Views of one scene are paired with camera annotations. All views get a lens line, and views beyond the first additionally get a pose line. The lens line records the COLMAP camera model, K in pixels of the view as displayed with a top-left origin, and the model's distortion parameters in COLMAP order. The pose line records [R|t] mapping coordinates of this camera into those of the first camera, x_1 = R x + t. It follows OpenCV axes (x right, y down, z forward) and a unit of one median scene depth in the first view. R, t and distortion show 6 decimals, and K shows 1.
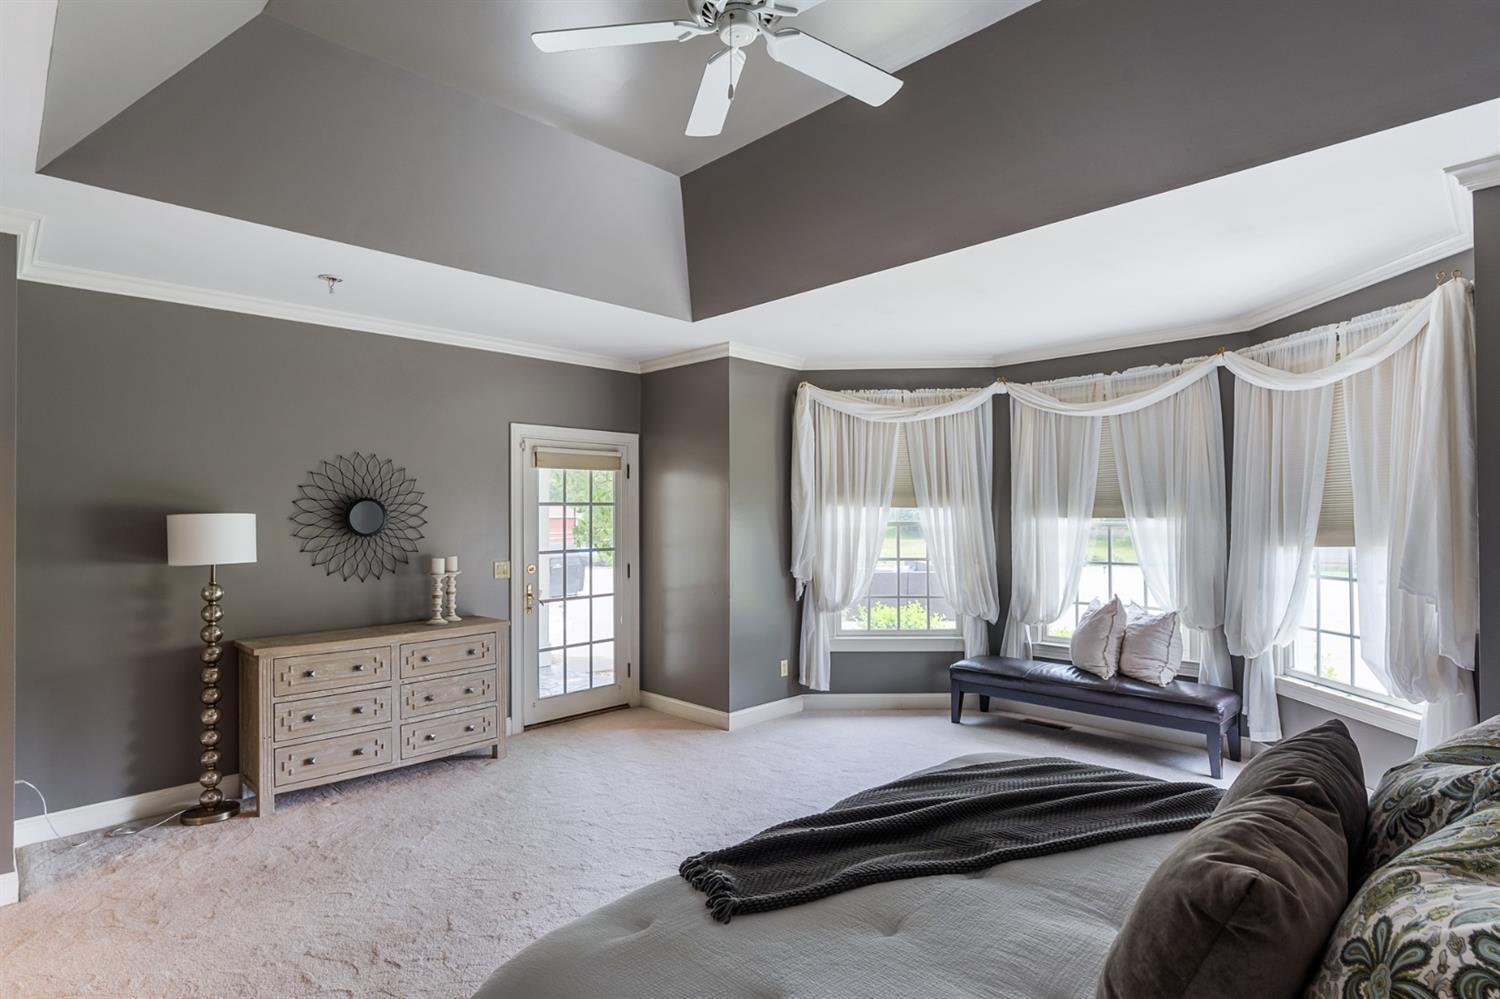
lens RADIAL K [[771.6, 0, 750.0], [0, 771.6, 499.5], [0, 0, 1]] dist [-0.001640, -0.000359]
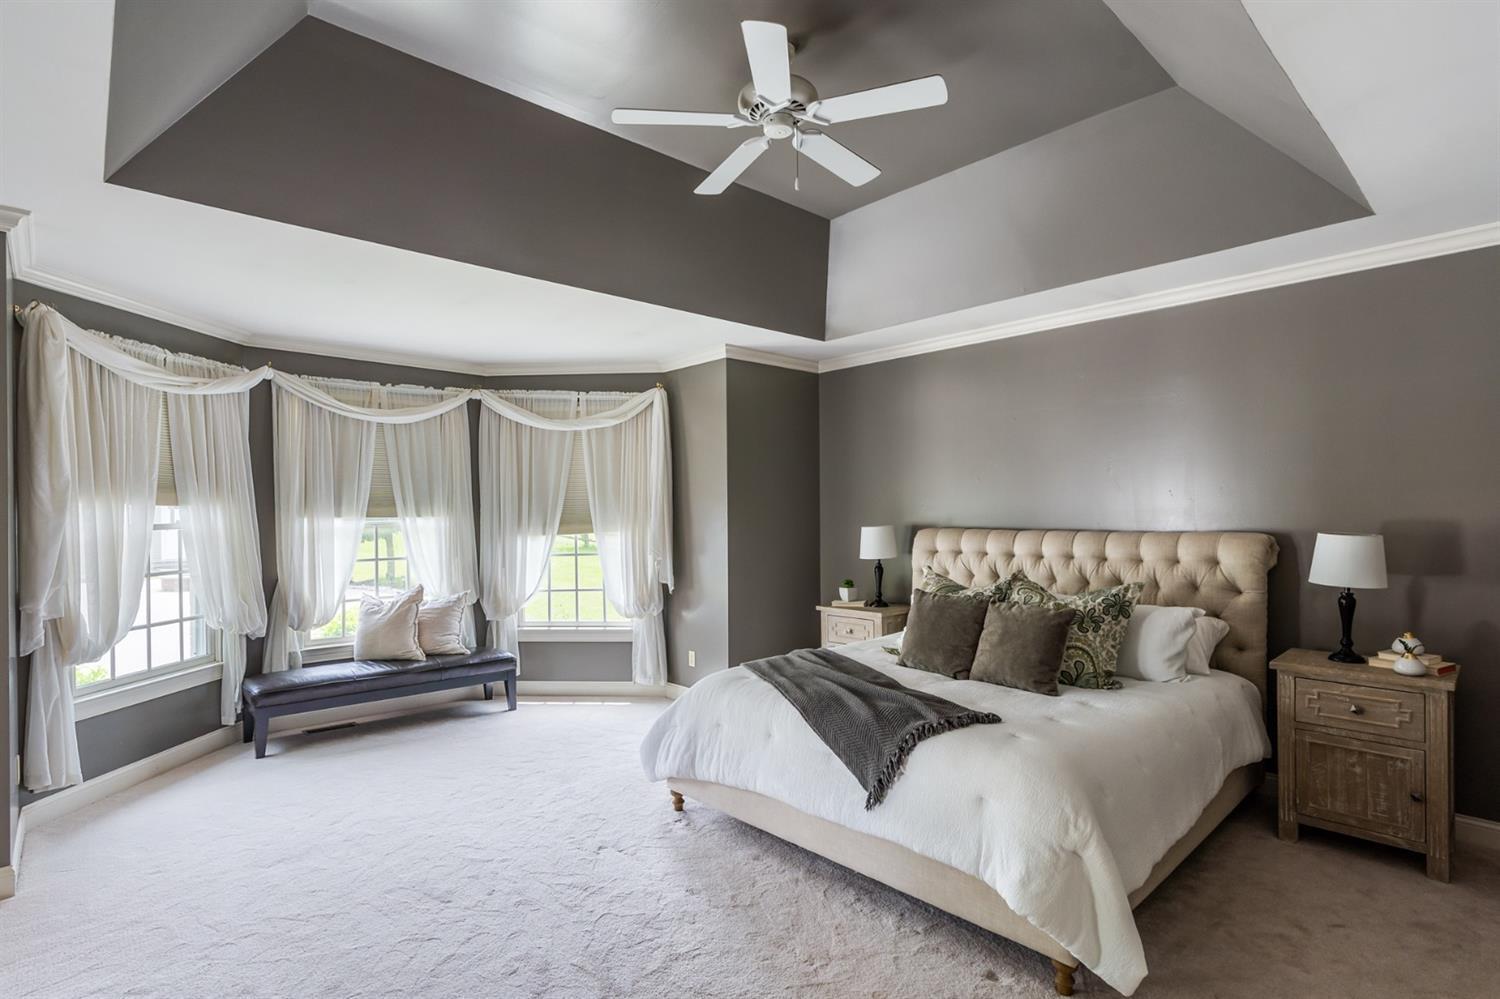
lens RADIAL K [[745.1, 0, 750.0], [0, 745.1, 499.5], [0, 0, 1]] dist [-0.000103, 0.000001]
pose [[0.050978, 0.021828, 0.998461, -0.542032], [-0.015374, 0.999660, -0.021069, 0.012657], [-0.998581, -0.014276, 0.051296, 0.422900]]
